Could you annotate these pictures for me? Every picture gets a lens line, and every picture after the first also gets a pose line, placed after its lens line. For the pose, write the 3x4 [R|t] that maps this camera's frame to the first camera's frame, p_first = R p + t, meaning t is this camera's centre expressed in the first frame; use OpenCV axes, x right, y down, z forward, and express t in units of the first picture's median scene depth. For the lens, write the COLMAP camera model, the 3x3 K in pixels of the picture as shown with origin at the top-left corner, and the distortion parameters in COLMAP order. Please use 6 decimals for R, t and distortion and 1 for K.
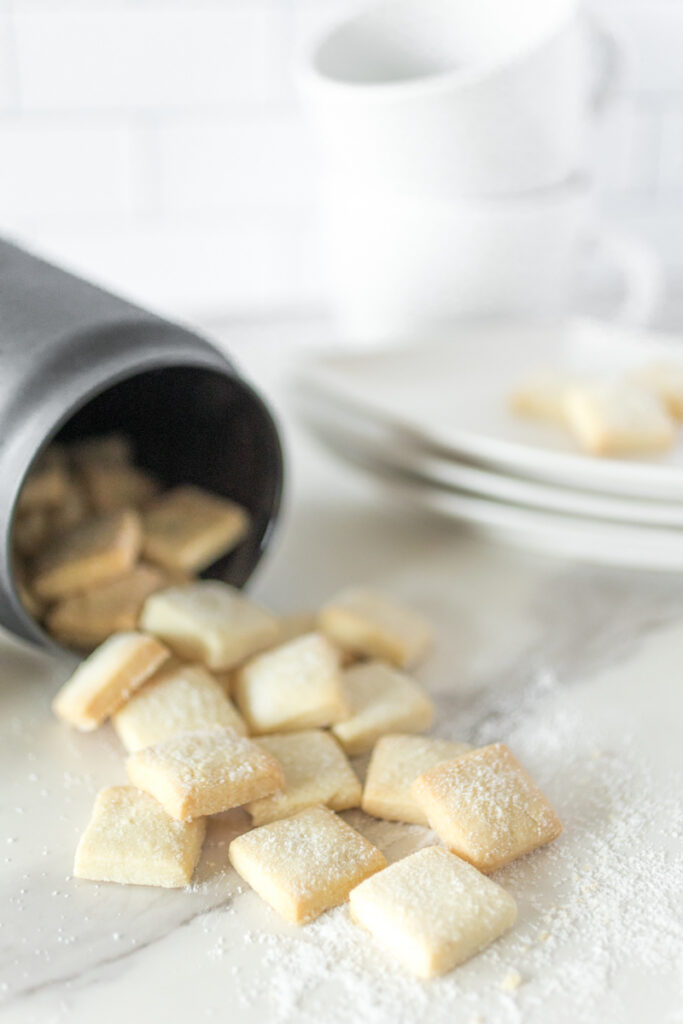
lens RADIAL K [[1489.8, 0, 341.5], [0, 1489.8, 512.0], [0, 0, 1]] dist [-0.056730, -0.019802]
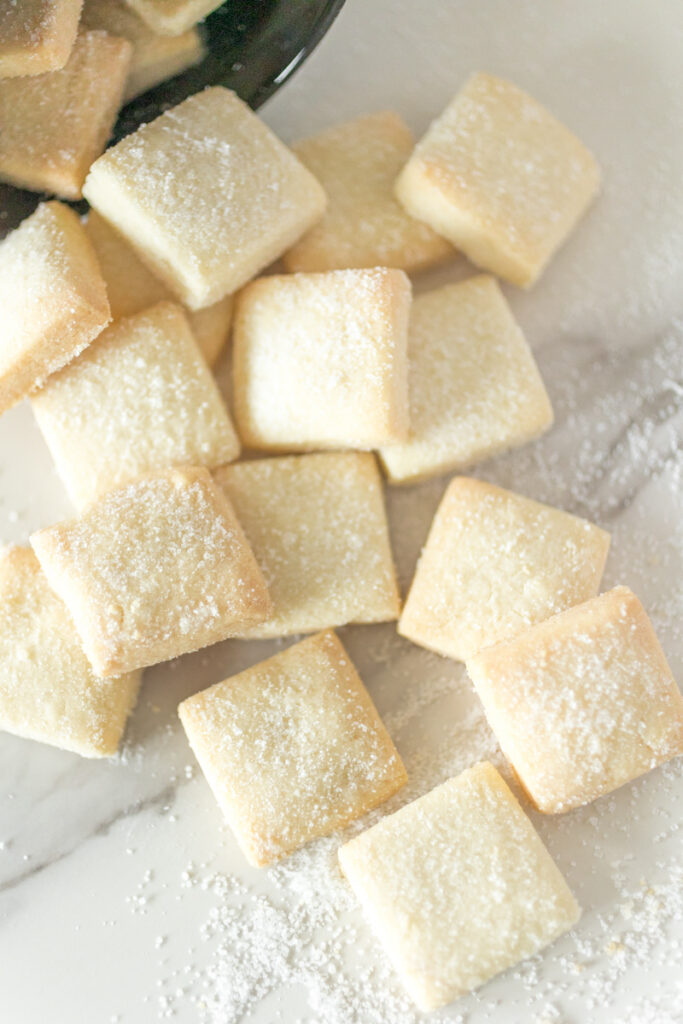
lens RADIAL K [[1574.6, 0, 341.5], [0, 1574.6, 512.0], [0, 0, 1]] dist [-0.013015, -0.028864]
pose [[0.985730, 0.155213, -0.065157, 0.028511], [-0.056594, 0.670110, 0.740102, -0.358758], [0.158536, -0.725853, 0.669331, 0.612168]]
